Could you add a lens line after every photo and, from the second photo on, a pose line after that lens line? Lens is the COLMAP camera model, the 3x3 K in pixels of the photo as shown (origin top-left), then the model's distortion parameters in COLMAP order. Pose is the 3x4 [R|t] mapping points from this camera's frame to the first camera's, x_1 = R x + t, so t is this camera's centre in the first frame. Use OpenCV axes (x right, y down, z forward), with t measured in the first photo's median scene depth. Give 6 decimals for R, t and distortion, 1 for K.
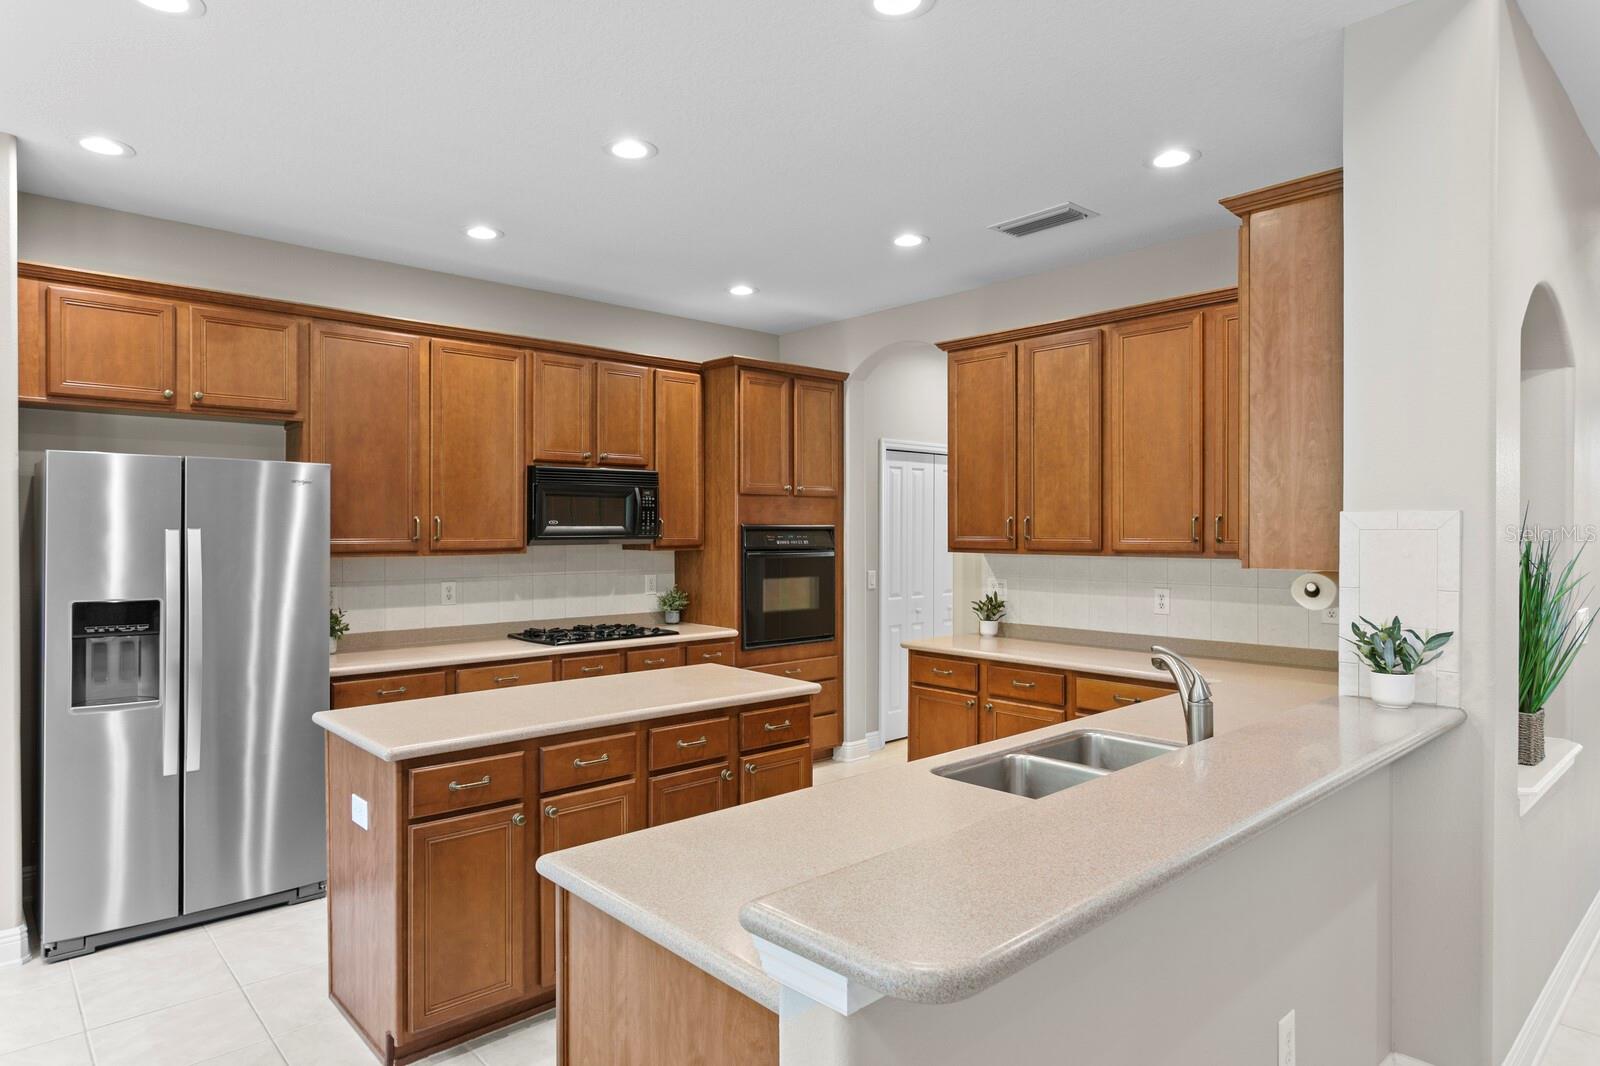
lens RADIAL K [[925.9, 0, 772.7], [0, 925.9, 533.7], [0, 0, 1]] dist [-0.013537, 0.013003]
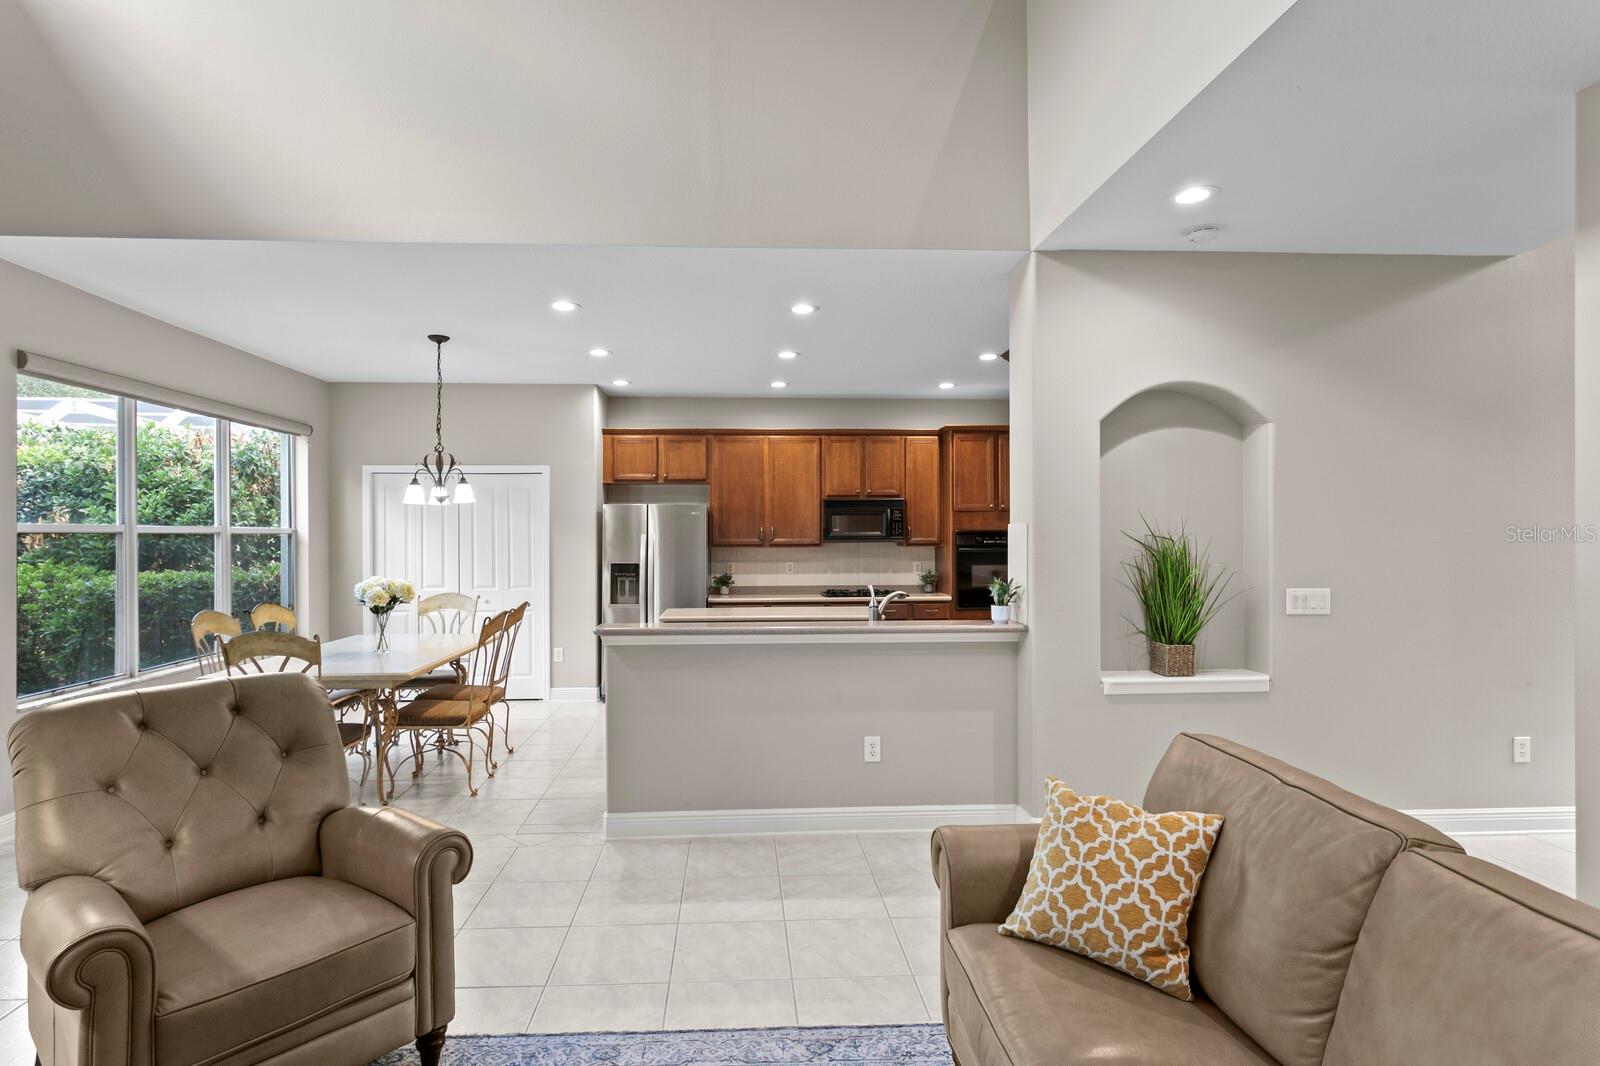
lens RADIAL K [[818.5, 0, 776.7], [0, 818.5, 533.5], [0, 0, 1]] dist [-0.005006, 0.001736]
pose [[0.784520, -0.004206, -0.620089, 0.694493], [0.001252, 0.999986, -0.005199, 0.002955], [0.620102, 0.003302, 0.784514, -0.340491]]
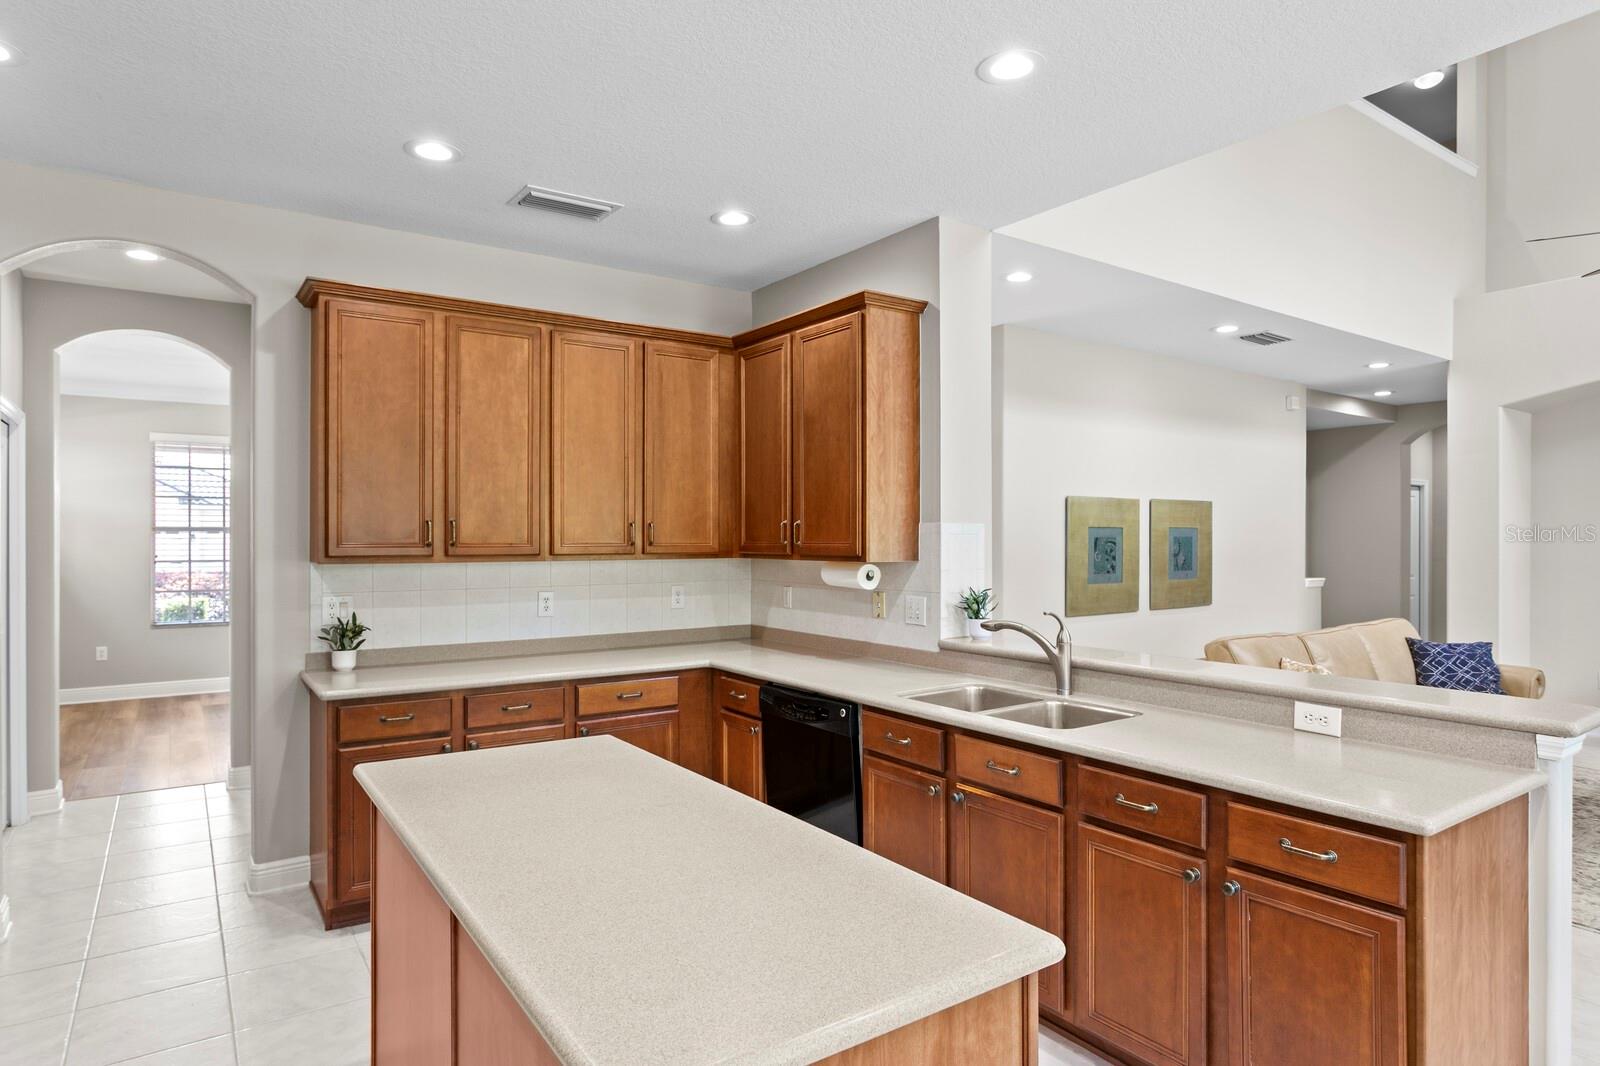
lens RADIAL K [[925.9, 0, 755.3], [0, 925.9, 534.9], [0, 0, 1]] dist [-0.013537, 0.013003]
pose [[0.130037, 0.001640, 0.991508, -0.533306], [0.003855, 0.999990, -0.002159, -0.000331], [-0.991502, 0.004103, 0.130030, 0.597560]]
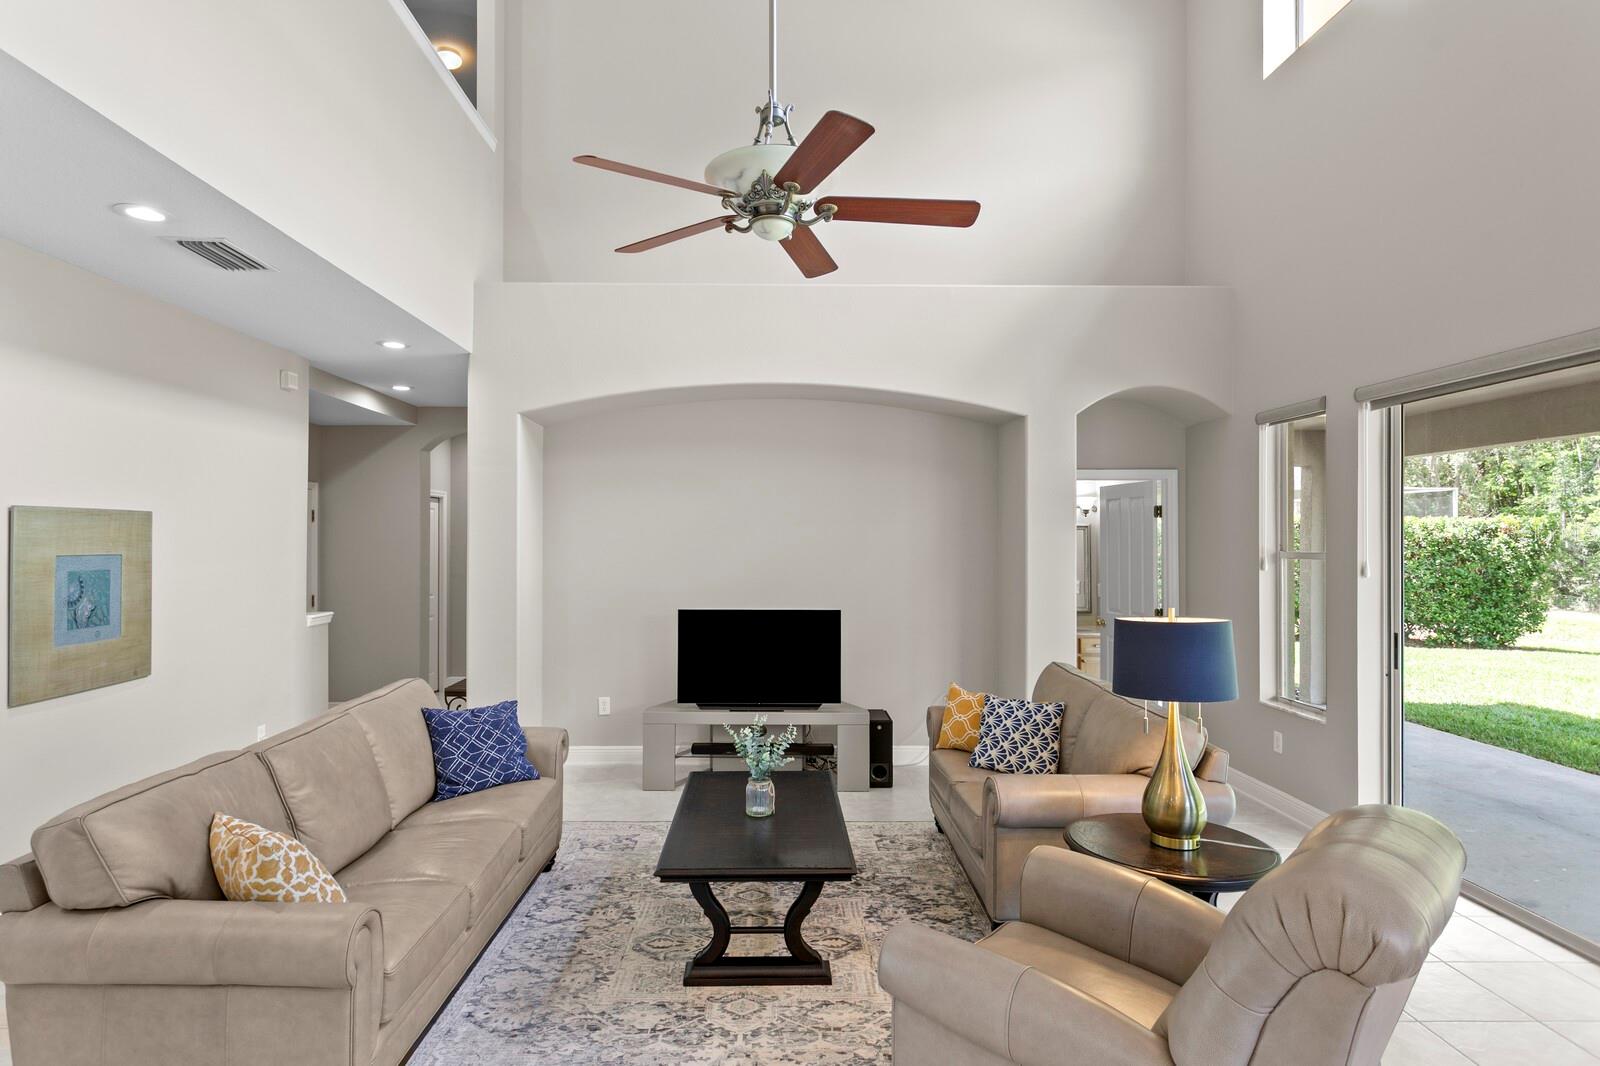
lens RADIAL K [[848.8, 0, 765.4], [0, 848.8, 531.8], [0, 0, 1]] dist [0.004634, 0.004632]
pose [[-0.758857, 0.003181, 0.651250, 0.002064], [0.002153, 0.999995, -0.002377, -0.031314], [-0.651254, -0.000402, -0.758860, 0.310365]]
